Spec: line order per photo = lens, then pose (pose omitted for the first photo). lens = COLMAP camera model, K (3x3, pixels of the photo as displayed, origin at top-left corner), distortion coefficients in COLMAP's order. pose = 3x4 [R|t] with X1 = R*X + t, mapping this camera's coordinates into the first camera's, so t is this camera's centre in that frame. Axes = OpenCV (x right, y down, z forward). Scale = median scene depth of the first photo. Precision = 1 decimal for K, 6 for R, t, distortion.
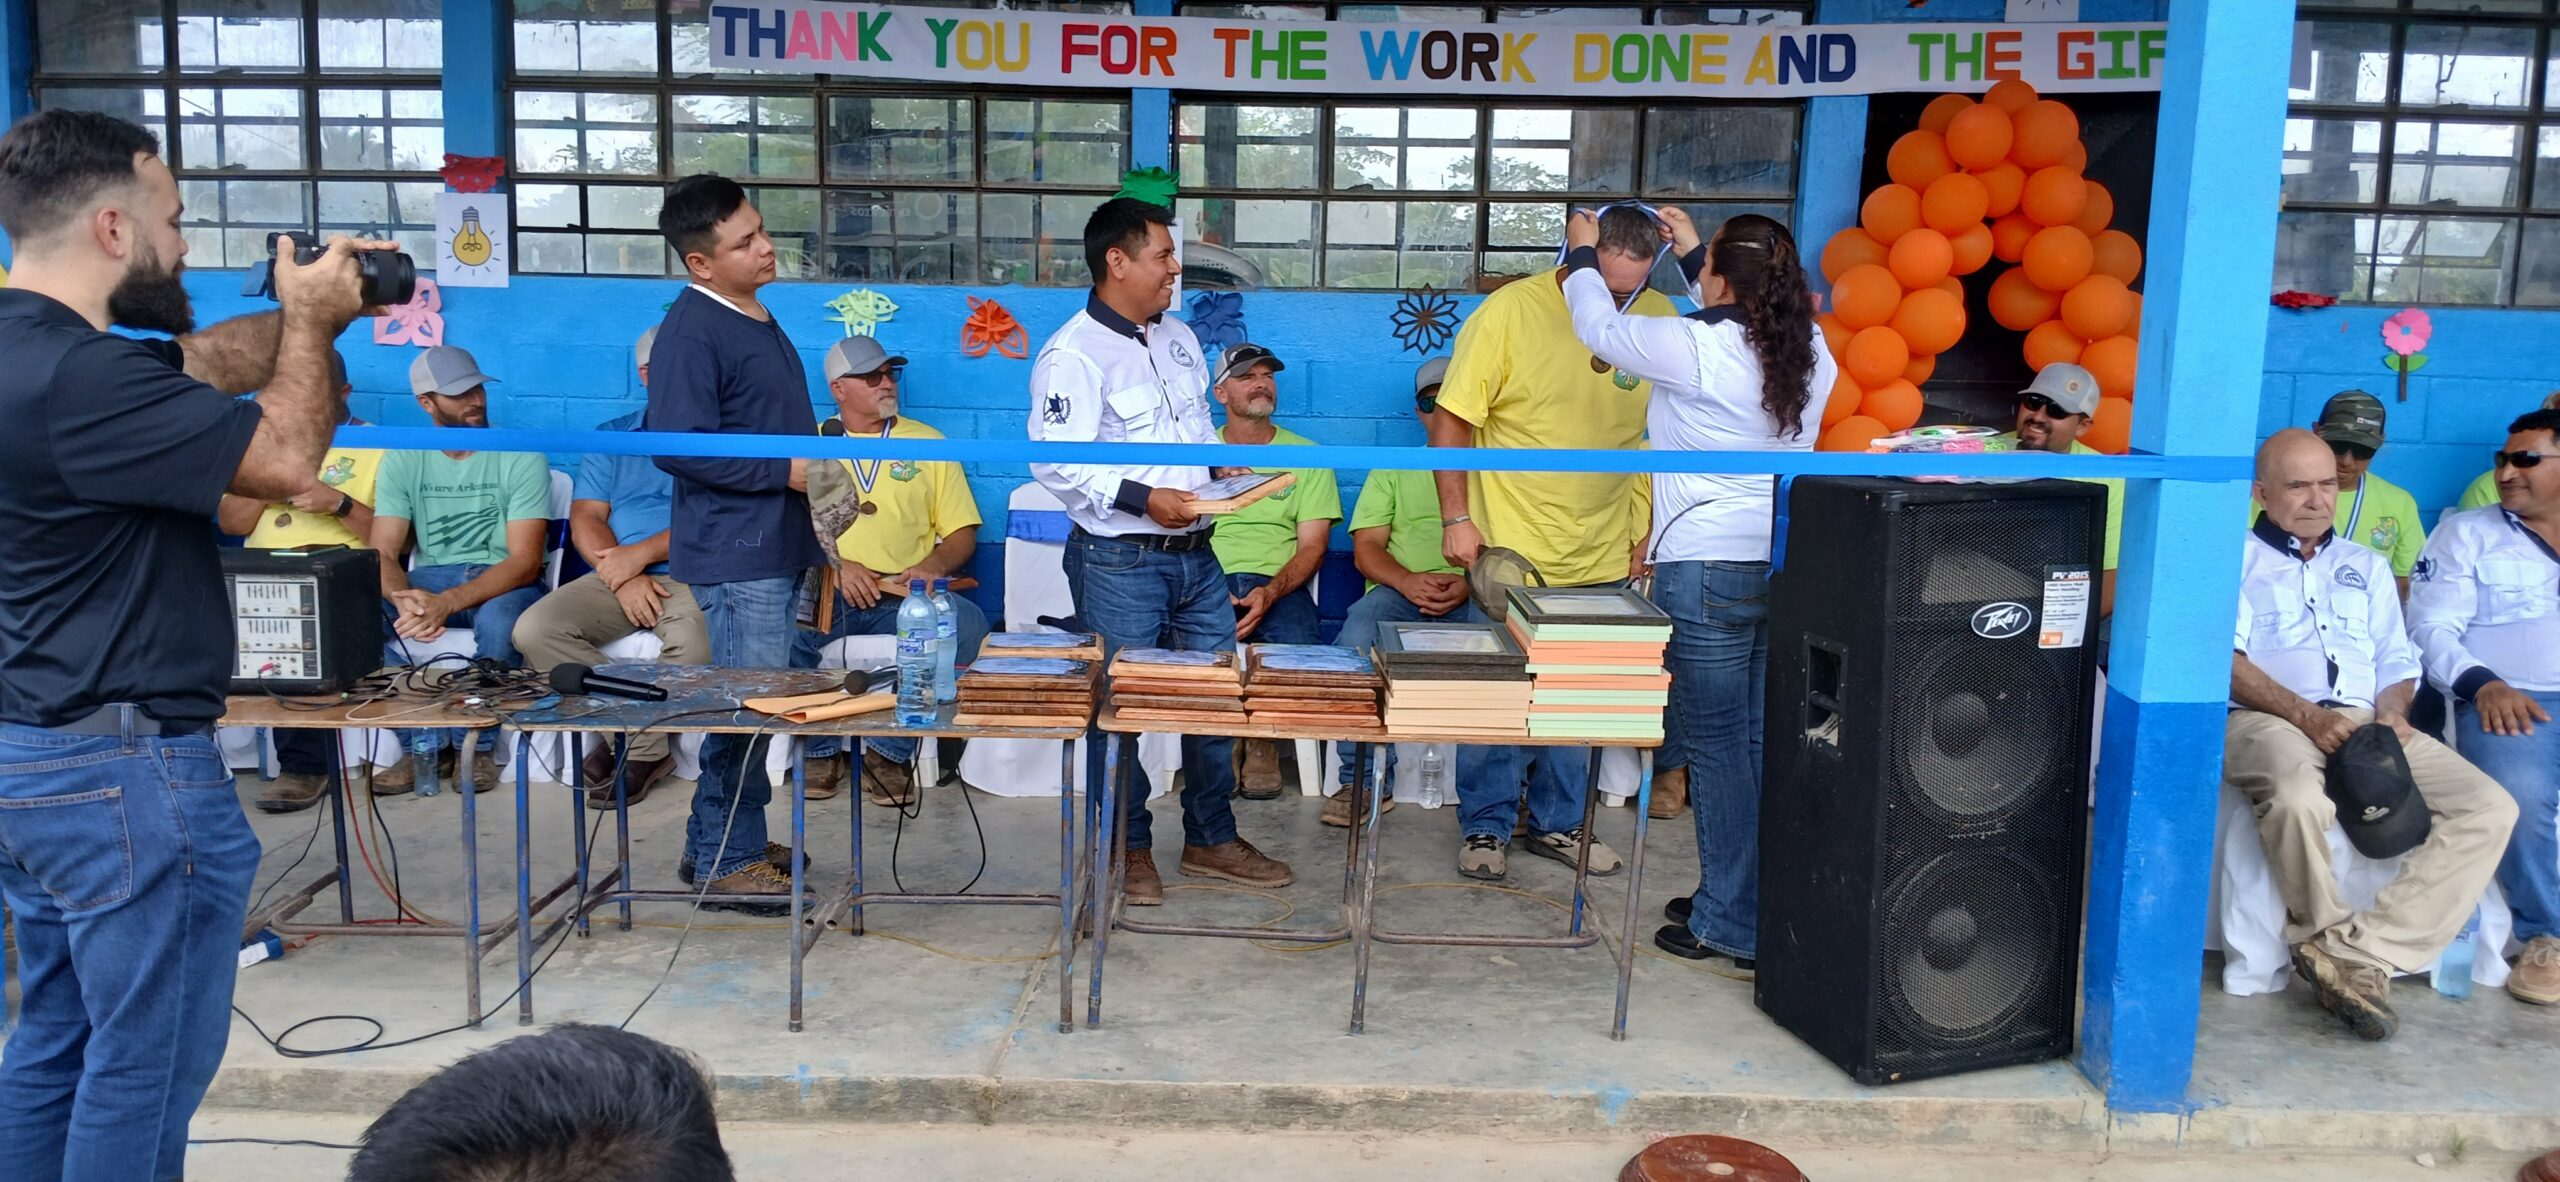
lens RADIAL K [[1976.5, 0, 1275.9], [0, 1976.5, 613.4], [0, 0, 1]] dist [0.090389, -0.179153]
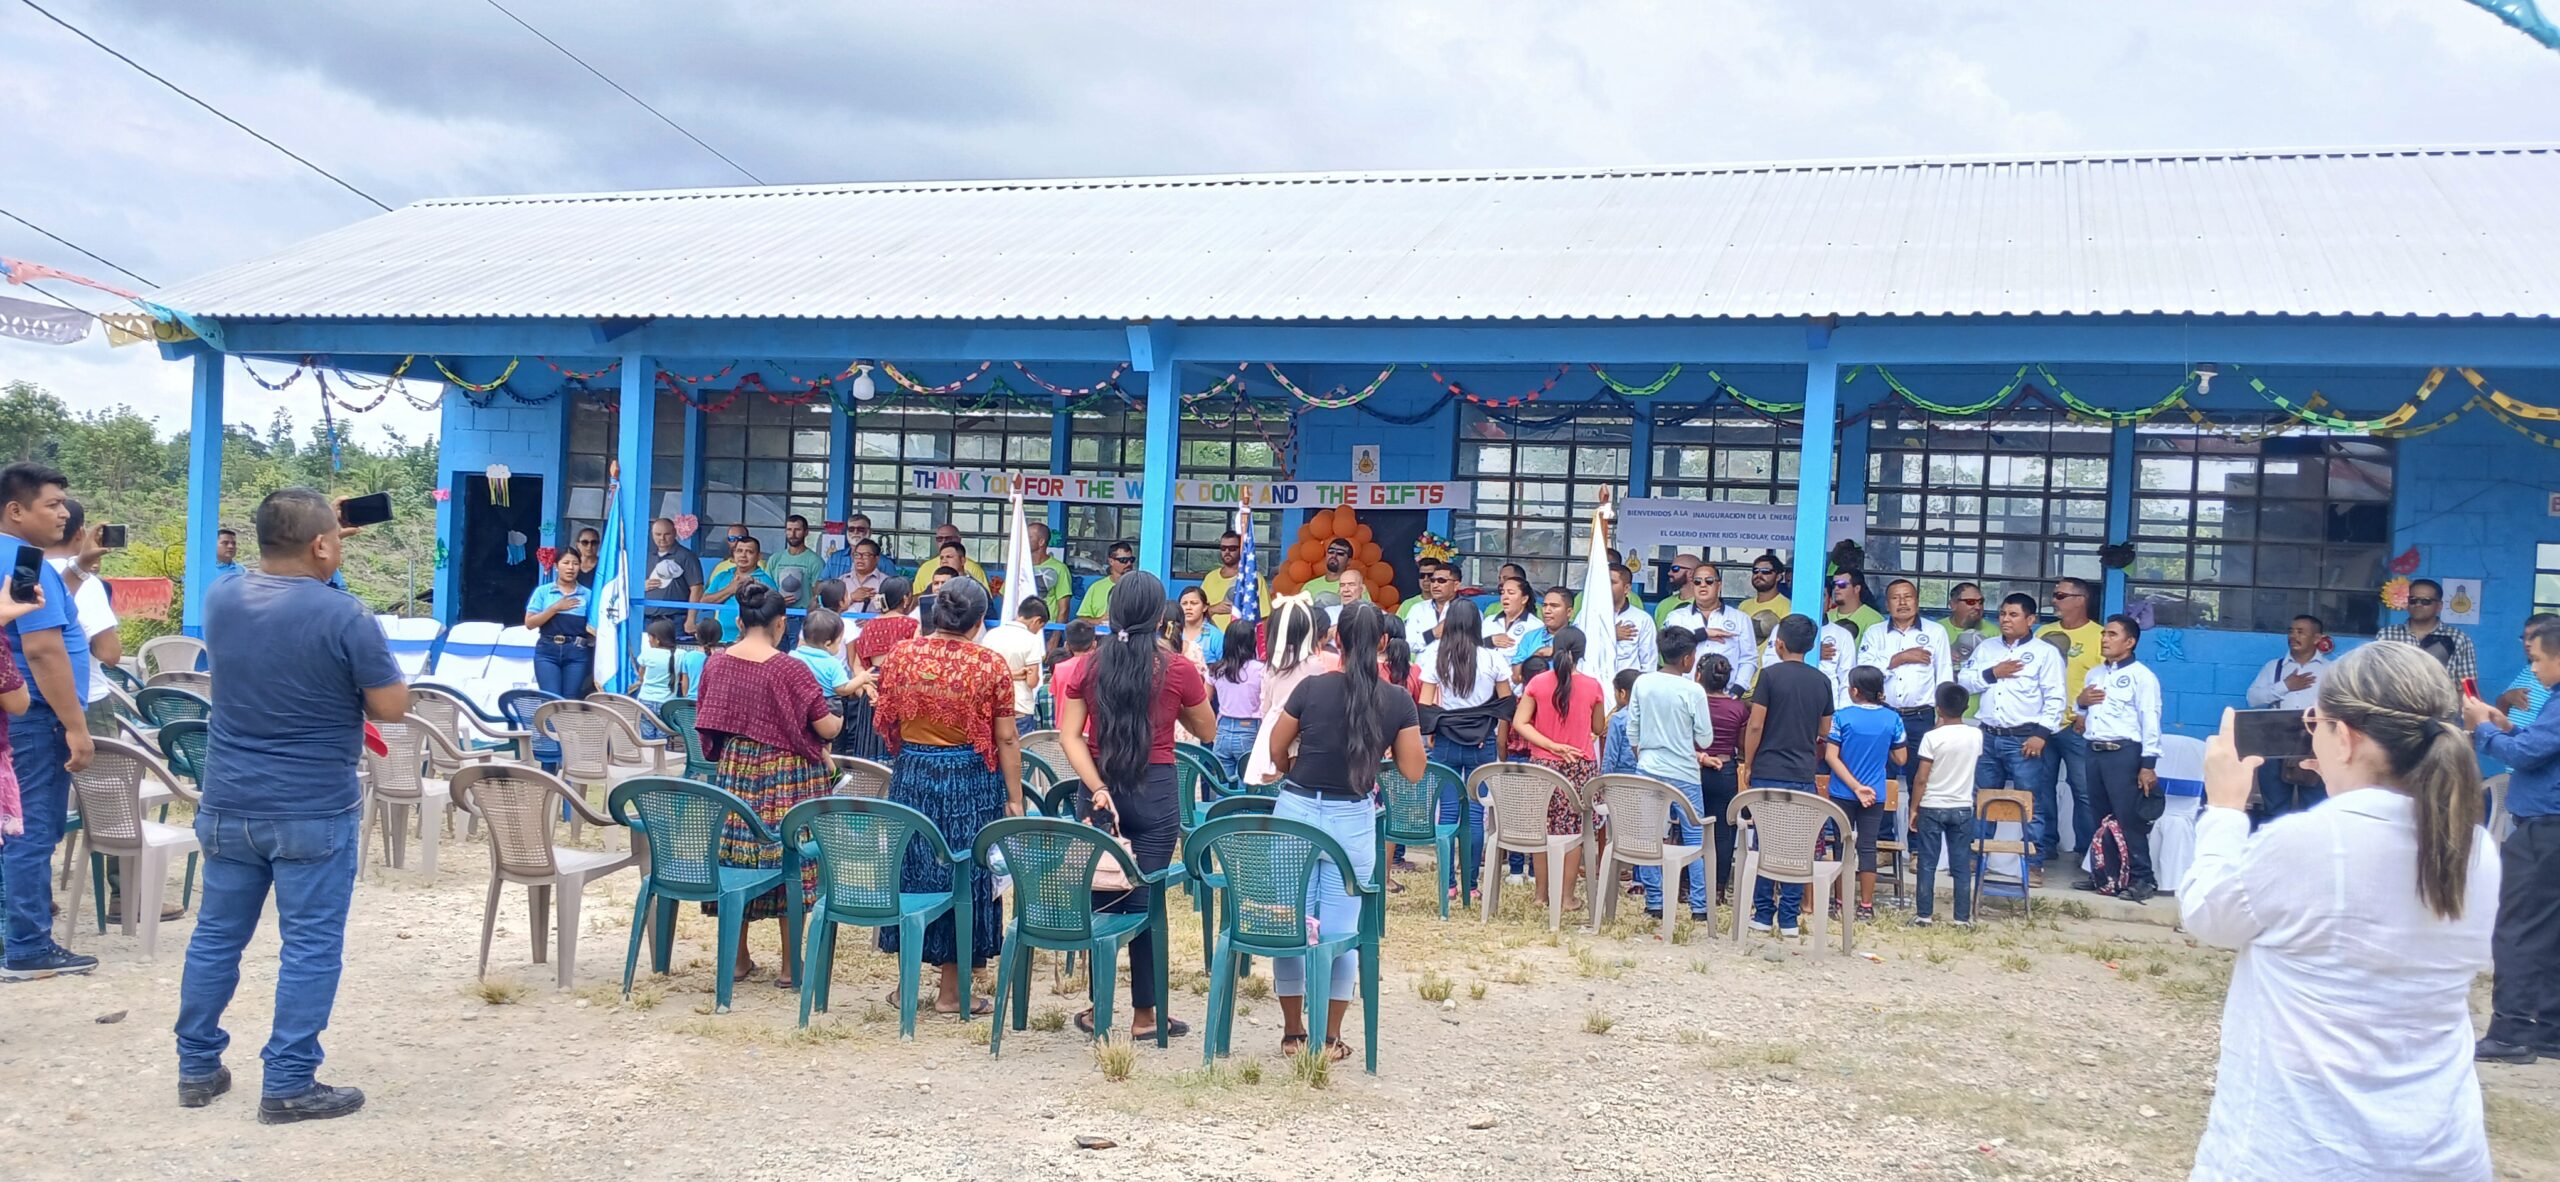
lens RADIAL K [[1976.5, 0, 1256.5], [0, 1976.5, 595.1], [0, 0, 1]] dist [0.090389, -0.179153]
pose [[0.939268, 0.031368, -0.341749, 1.127226], [-0.078835, 0.988905, -0.125902, 0.181481], [0.334008, 0.145197, 0.931320, -1.406538]]
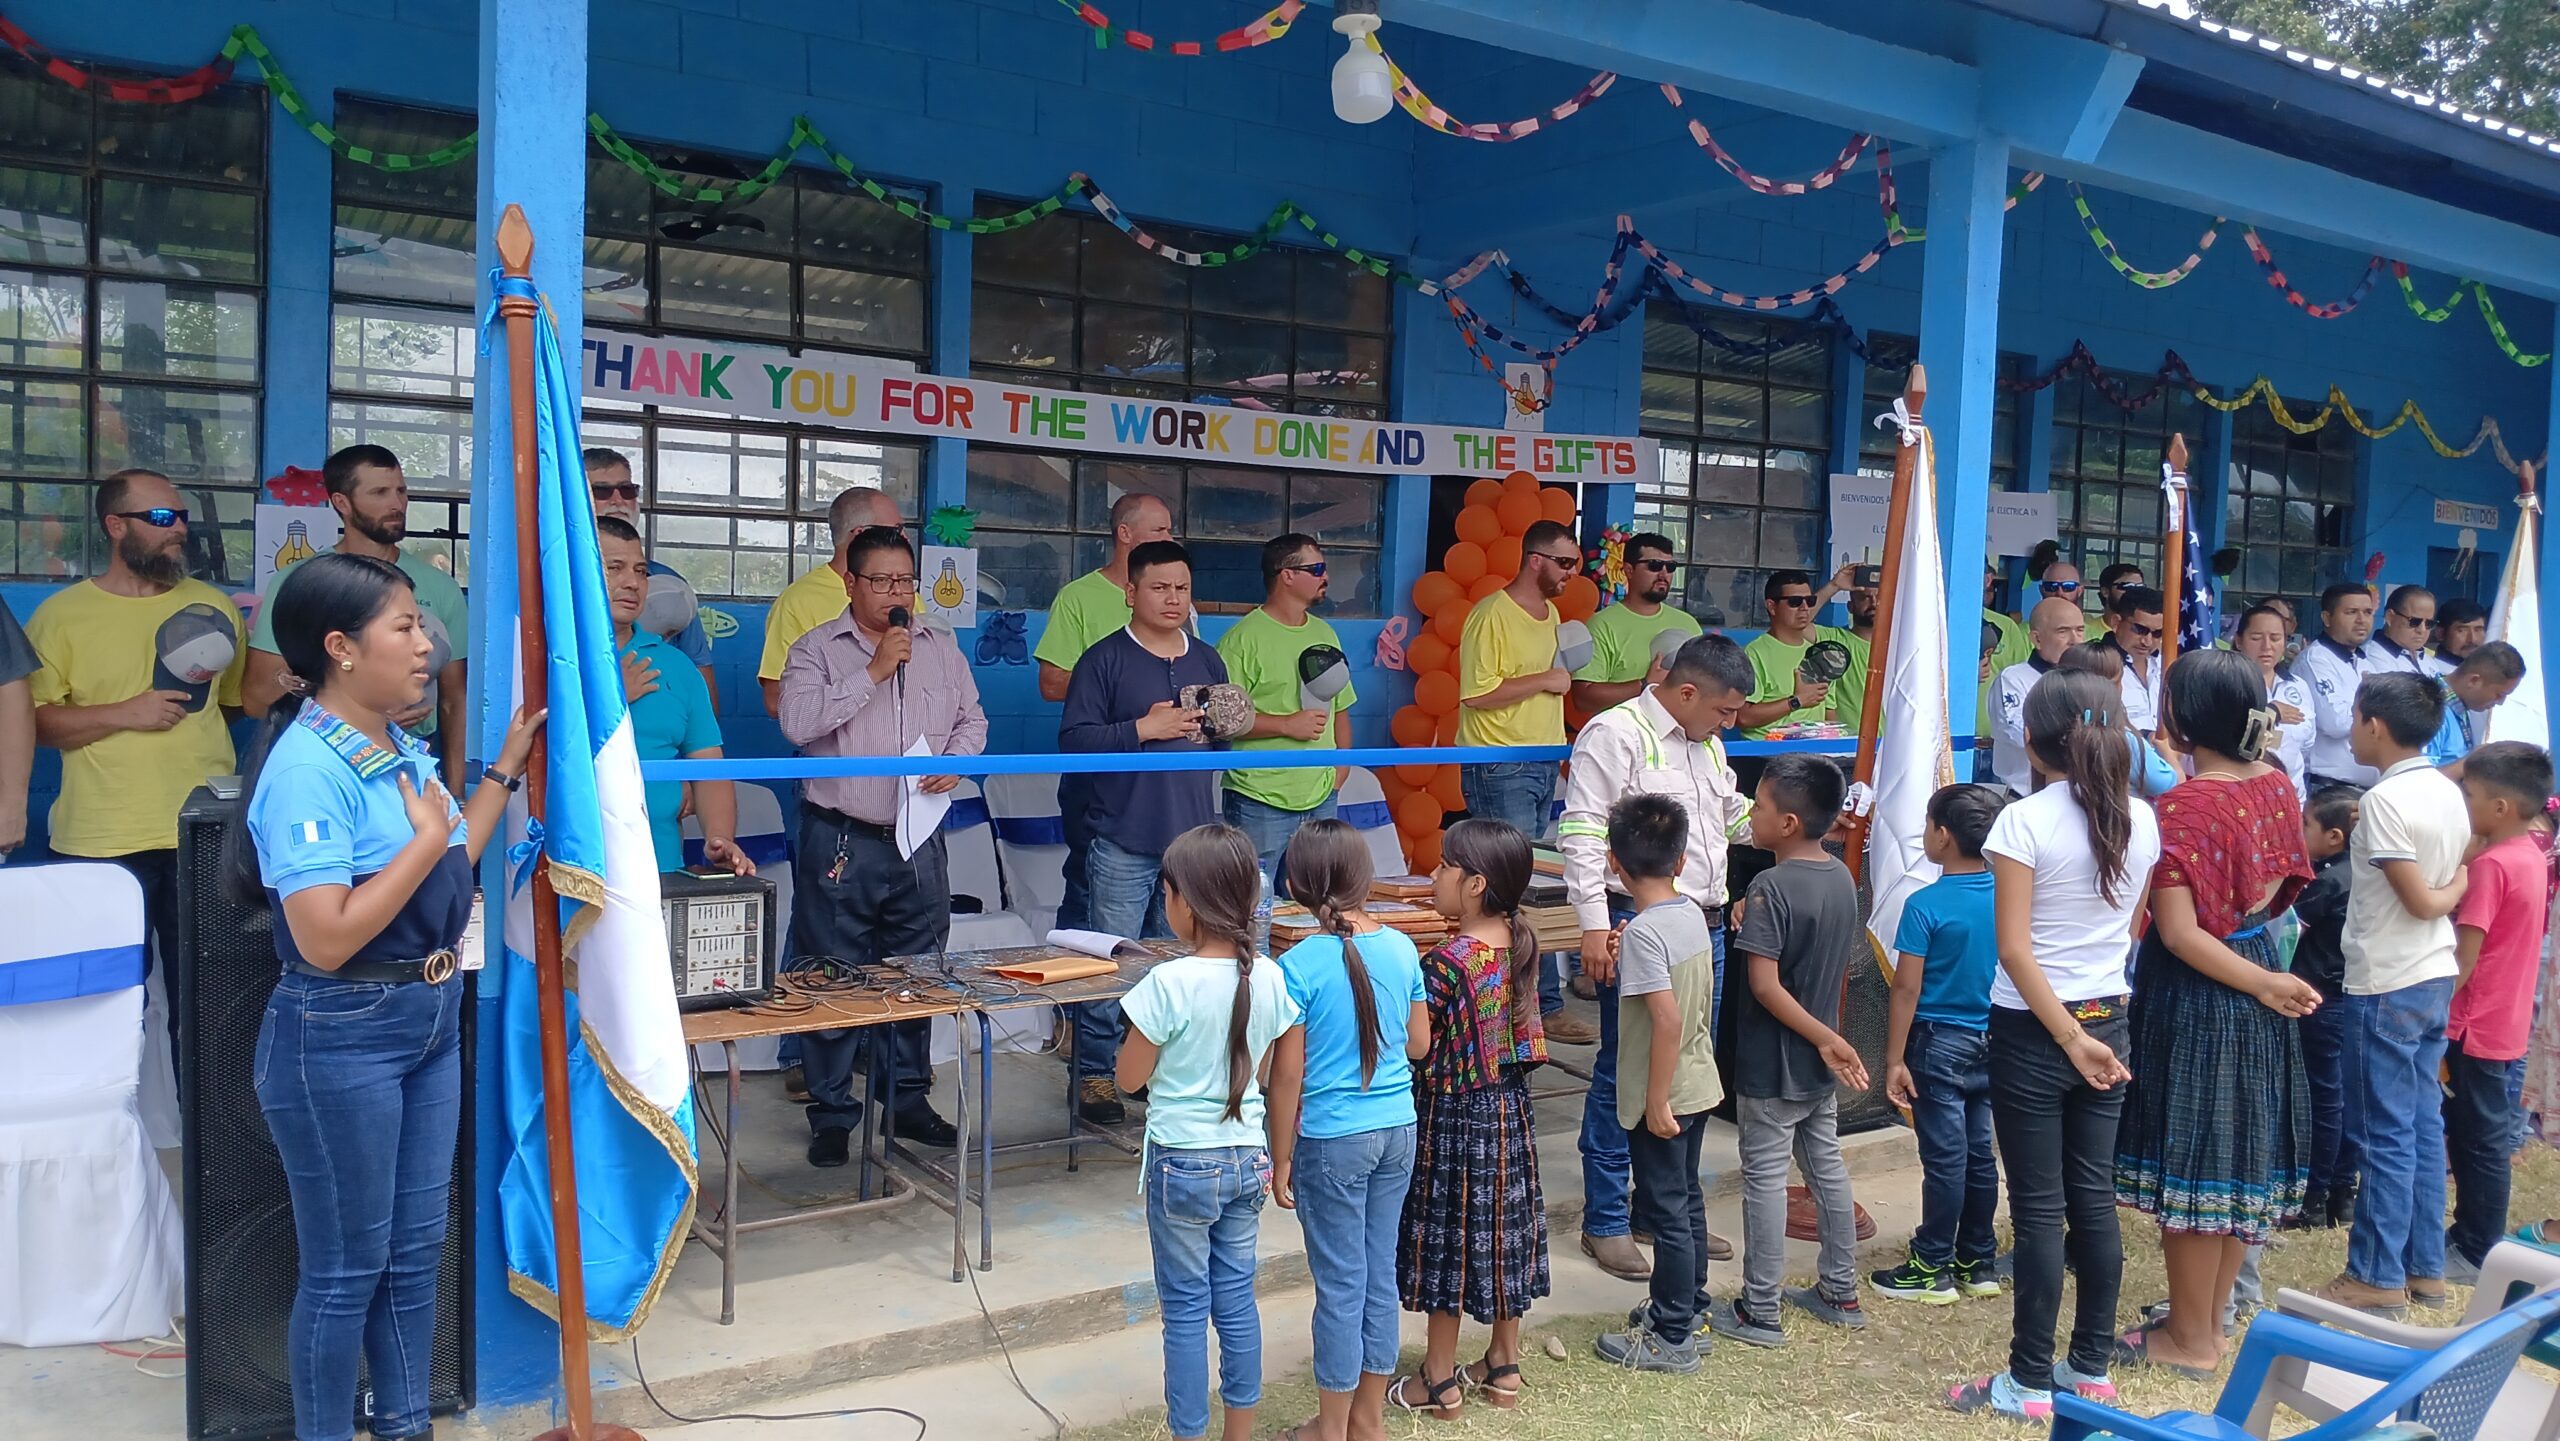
lens RADIAL K [[1966.3, 0, 1288.4], [0, 1966.3, 709.0], [0, 0, 1]] dist [0.072956, -0.145322]
pose [[0.817995, -0.020818, 0.574849, -0.570424], [0.069690, 0.995570, -0.063114, -0.020466], [-0.570988, 0.091688, 0.815822, -0.037357]]
